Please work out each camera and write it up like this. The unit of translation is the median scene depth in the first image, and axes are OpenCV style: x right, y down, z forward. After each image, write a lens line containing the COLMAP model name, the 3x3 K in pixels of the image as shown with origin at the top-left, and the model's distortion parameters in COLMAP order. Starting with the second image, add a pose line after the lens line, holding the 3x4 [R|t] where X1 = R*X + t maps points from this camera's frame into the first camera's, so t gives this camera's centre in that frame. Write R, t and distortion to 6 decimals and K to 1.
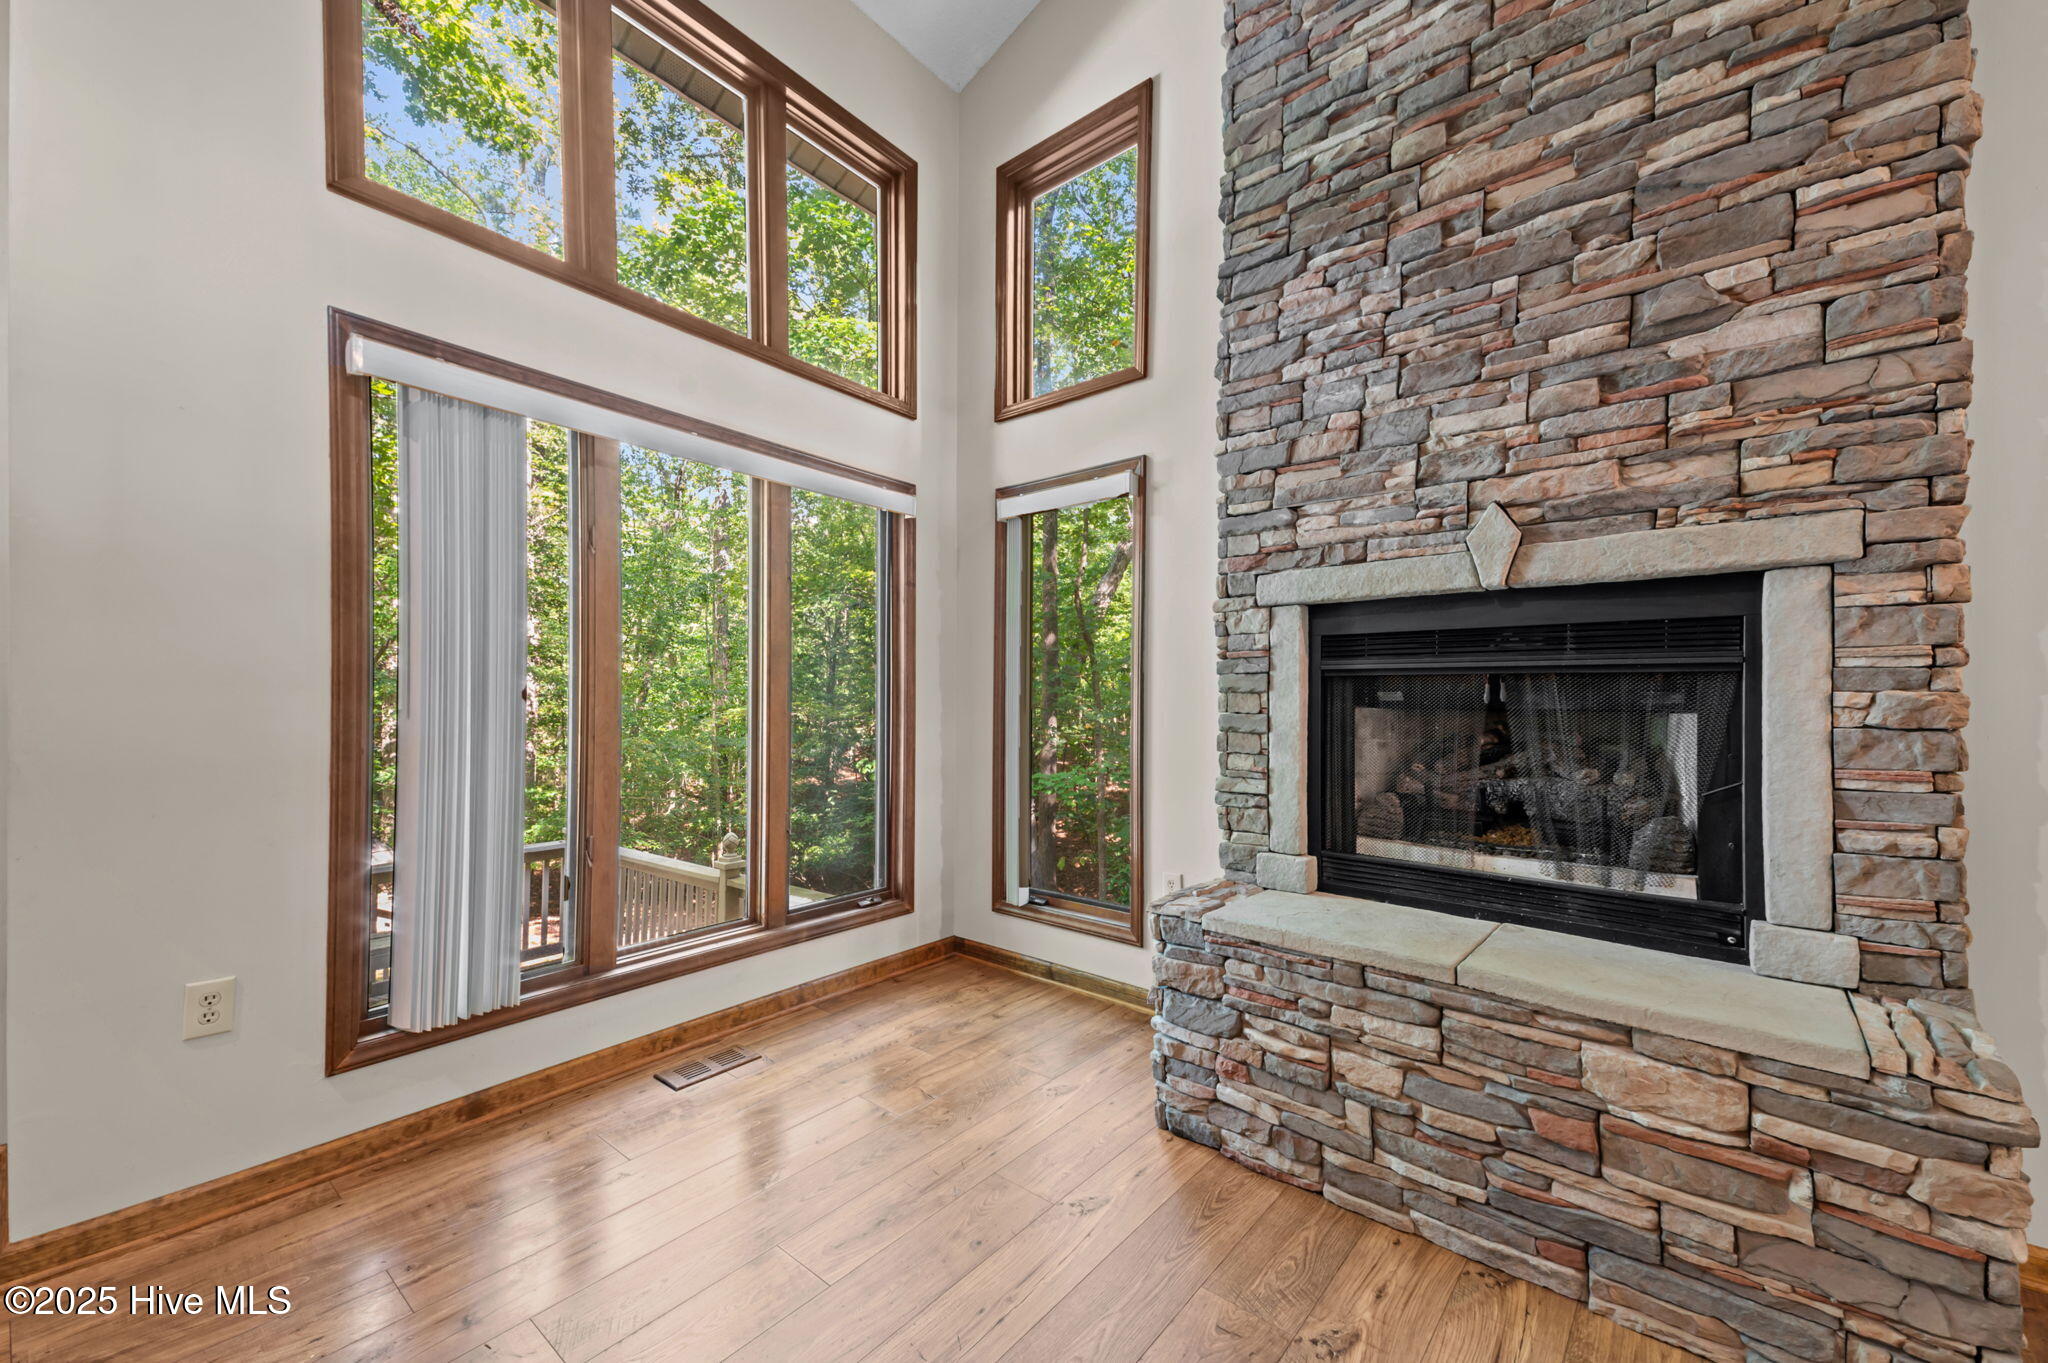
lens RADIAL K [[791.1, 0, 1024.4], [0, 791.1, 698.5], [0, 0, 1]] dist [0.047475, -0.001416]
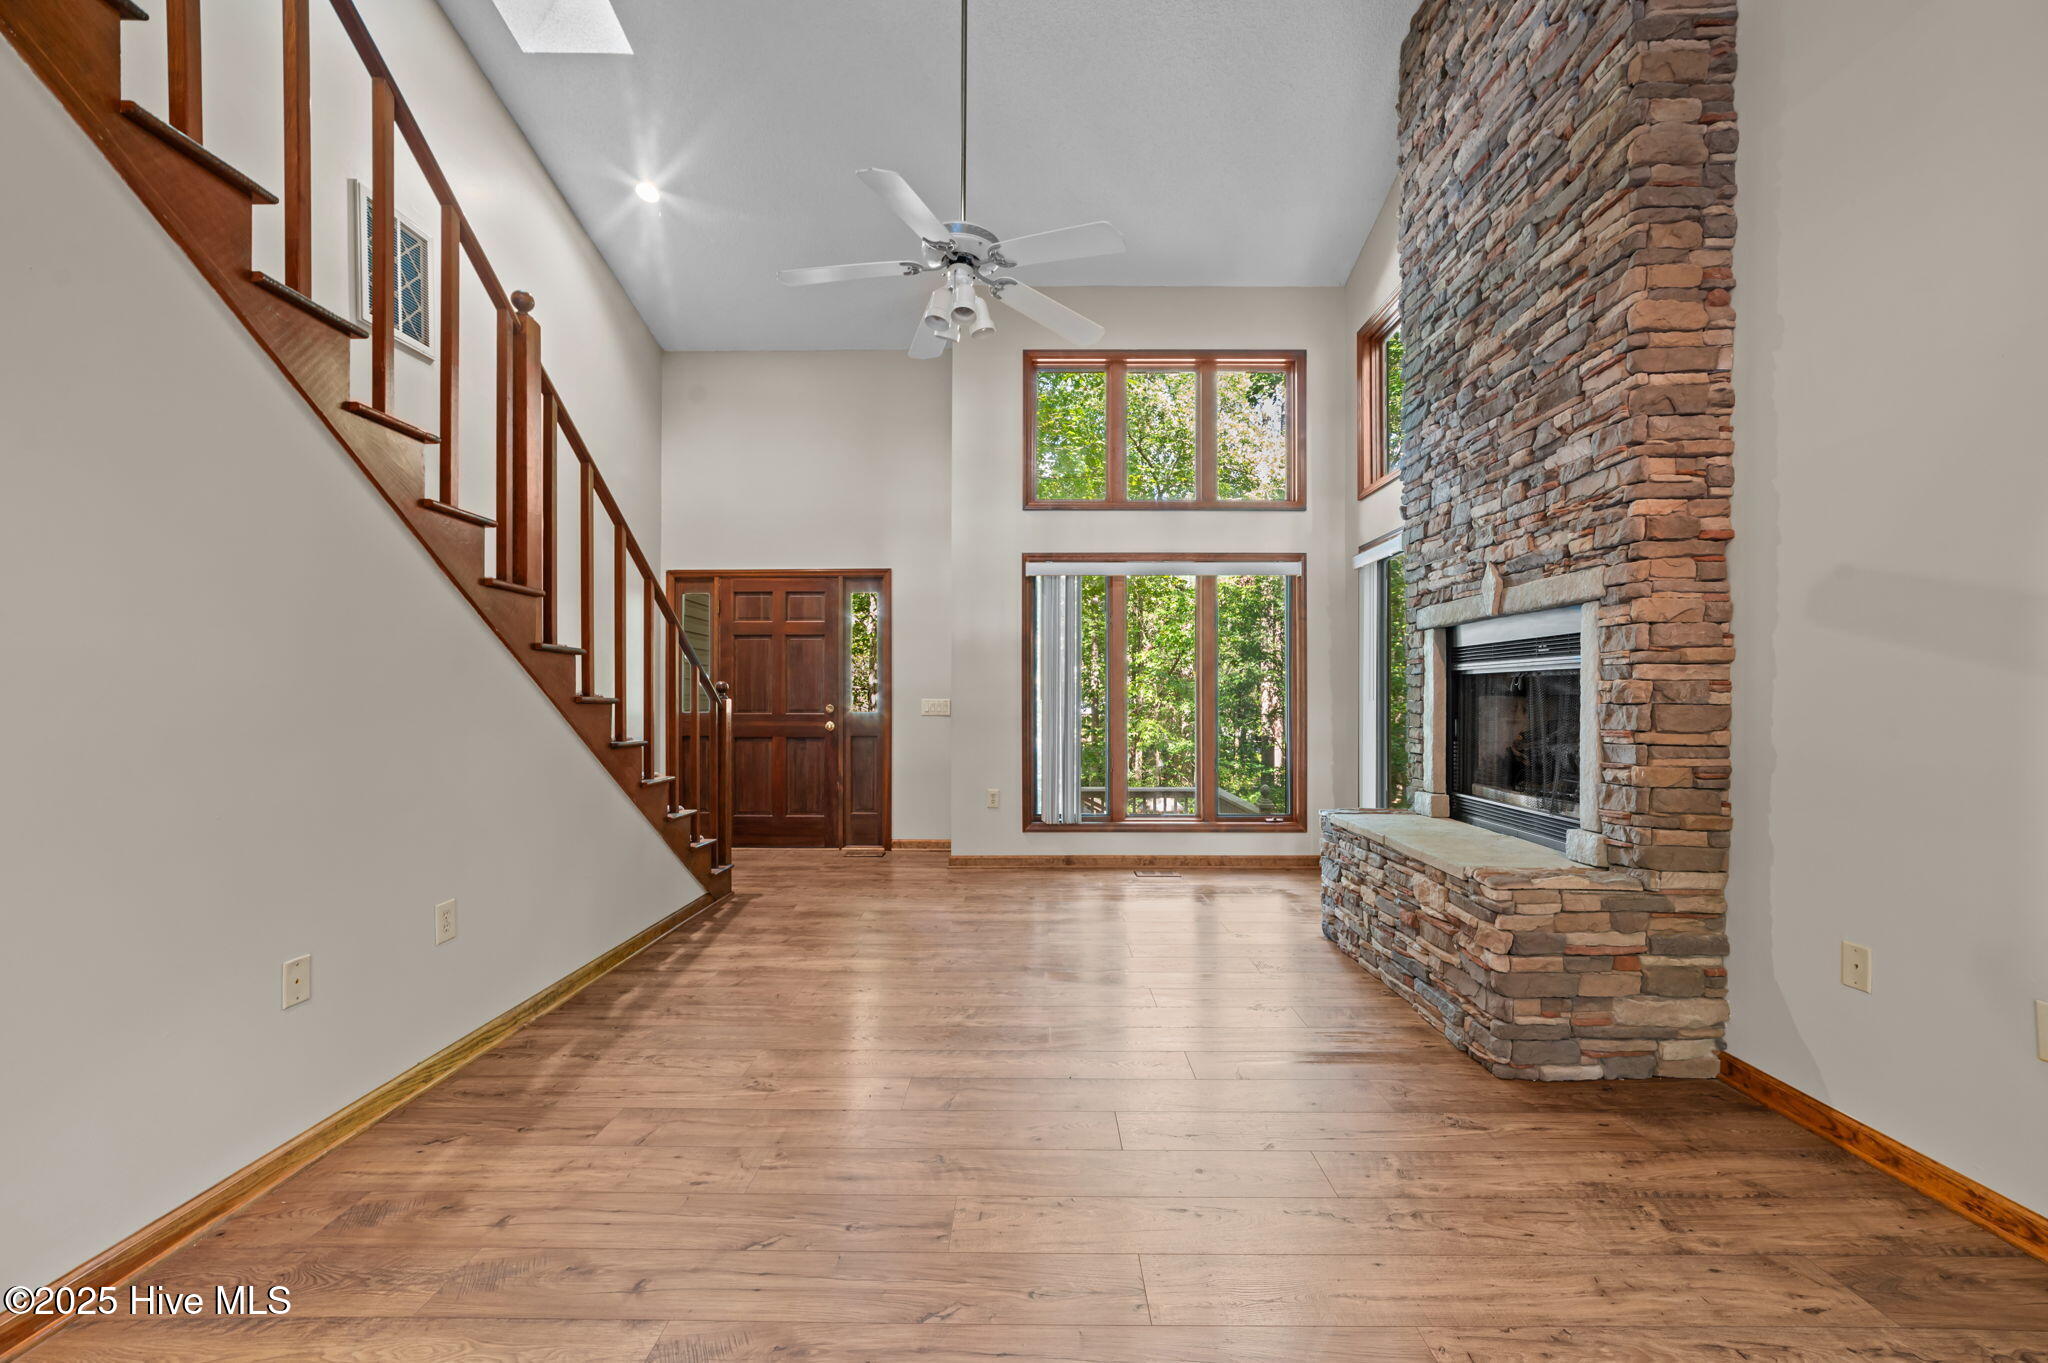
lens RADIAL K [[808.0, 0, 1025.1], [0, 808.0, 694.4], [0, 0, 1]] dist [-0.014087, 0.002513]
pose [[0.627434, -0.013540, -0.778552, 1.126888], [0.011017, 0.999903, -0.008511, 0.014787], [0.778592, -0.003237, 0.627523, -0.617547]]
